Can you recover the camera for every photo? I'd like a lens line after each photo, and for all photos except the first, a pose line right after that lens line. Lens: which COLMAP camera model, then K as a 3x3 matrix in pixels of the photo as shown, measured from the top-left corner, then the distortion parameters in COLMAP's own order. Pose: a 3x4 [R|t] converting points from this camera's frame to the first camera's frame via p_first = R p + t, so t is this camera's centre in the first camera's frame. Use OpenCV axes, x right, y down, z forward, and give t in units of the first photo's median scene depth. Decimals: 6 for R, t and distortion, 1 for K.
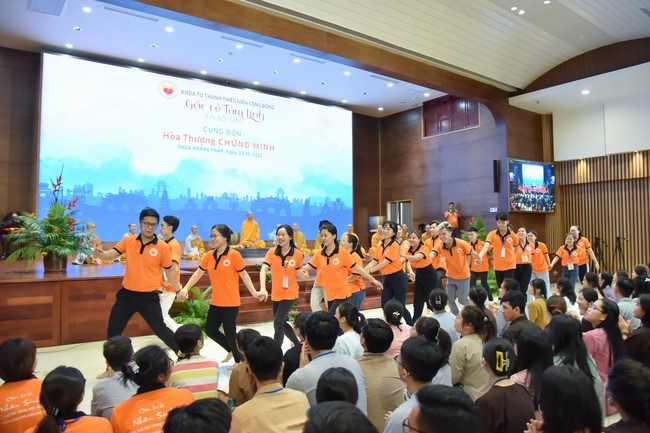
lens RADIAL K [[487.1, 0, 325.0], [0, 487.1, 216.5], [0, 0, 1]] dist [-0.132476, 0.087043]
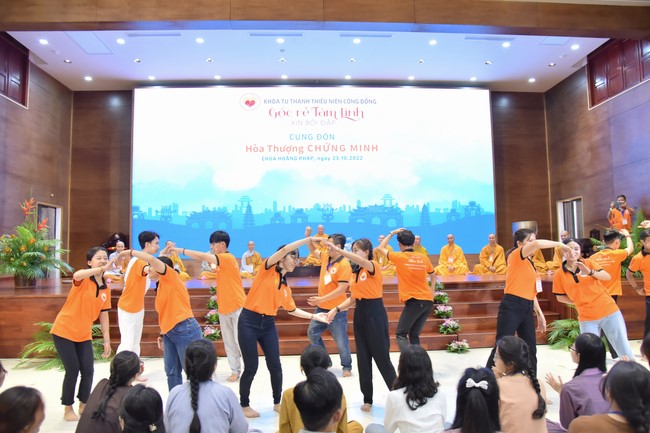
lens RADIAL K [[487.1, 0, 325.0], [0, 487.1, 216.5], [0, 0, 1]] dist [-0.132476, 0.087043]
pose [[0.828439, -0.049012, -0.557931, 0.303542], [0.036341, 0.998768, -0.033777, 0.005929], [0.558899, 0.007706, 0.829200, 0.247178]]
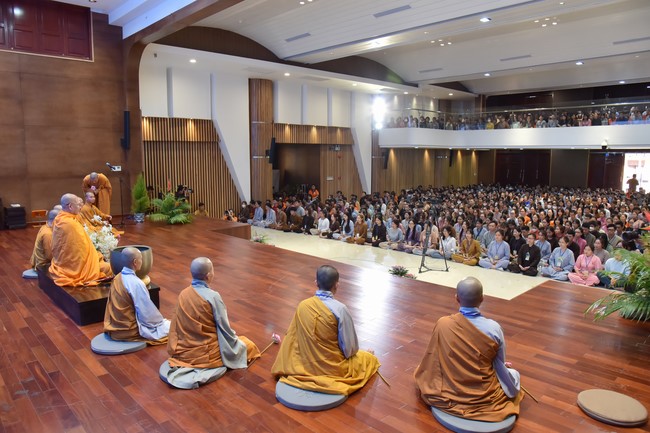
lens RADIAL K [[487.1, 0, 325.0], [0, 487.1, 216.5], [0, 0, 1]] dist [-0.132476, 0.087043]
pose [[-0.104260, -0.109193, 0.988538, -0.530866], [-0.042750, 0.993528, 0.105236, -0.034898], [-0.993631, -0.031288, -0.108254, 0.731795]]
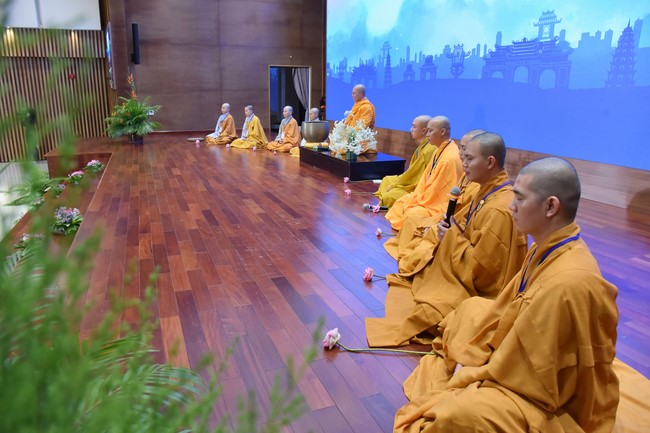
lens RADIAL K [[447.7, 0, 325.0], [0, 447.7, 216.5], [0, 0, 1]] dist [-0.115142, 0.062329]
pose [[-0.255510, 0.259836, -0.931235, 0.307153], [0.034600, 0.965048, 0.259777, 0.001926], [0.966187, 0.034155, -0.255570, 0.971132]]
